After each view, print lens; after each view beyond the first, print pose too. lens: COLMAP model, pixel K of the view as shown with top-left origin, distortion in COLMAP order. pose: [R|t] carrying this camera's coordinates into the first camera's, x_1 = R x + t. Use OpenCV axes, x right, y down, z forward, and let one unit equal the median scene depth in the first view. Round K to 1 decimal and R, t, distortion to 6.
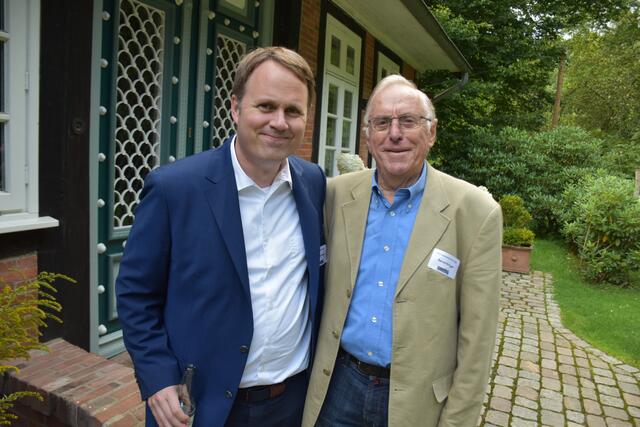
lens RADIAL K [[504.0, 0, 320.0], [0, 504.0, 213.5], [0, 0, 1]] dist [-0.134422, 0.103330]
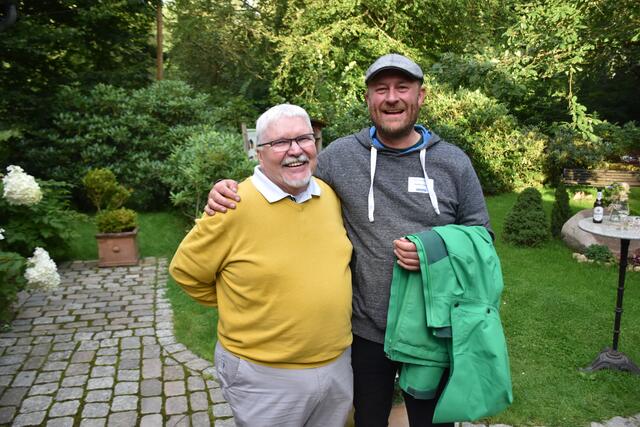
lens RADIAL K [[504.0, 0, 320.0], [0, 504.0, 213.5], [0, 0, 1]] dist [-0.134422, 0.103330]
pose [[0.757735, -0.172294, 0.629406, 0.156422], [0.130156, 0.985039, 0.112952, -0.010388], [-0.639450, -0.003666, 0.768824, 0.196660]]
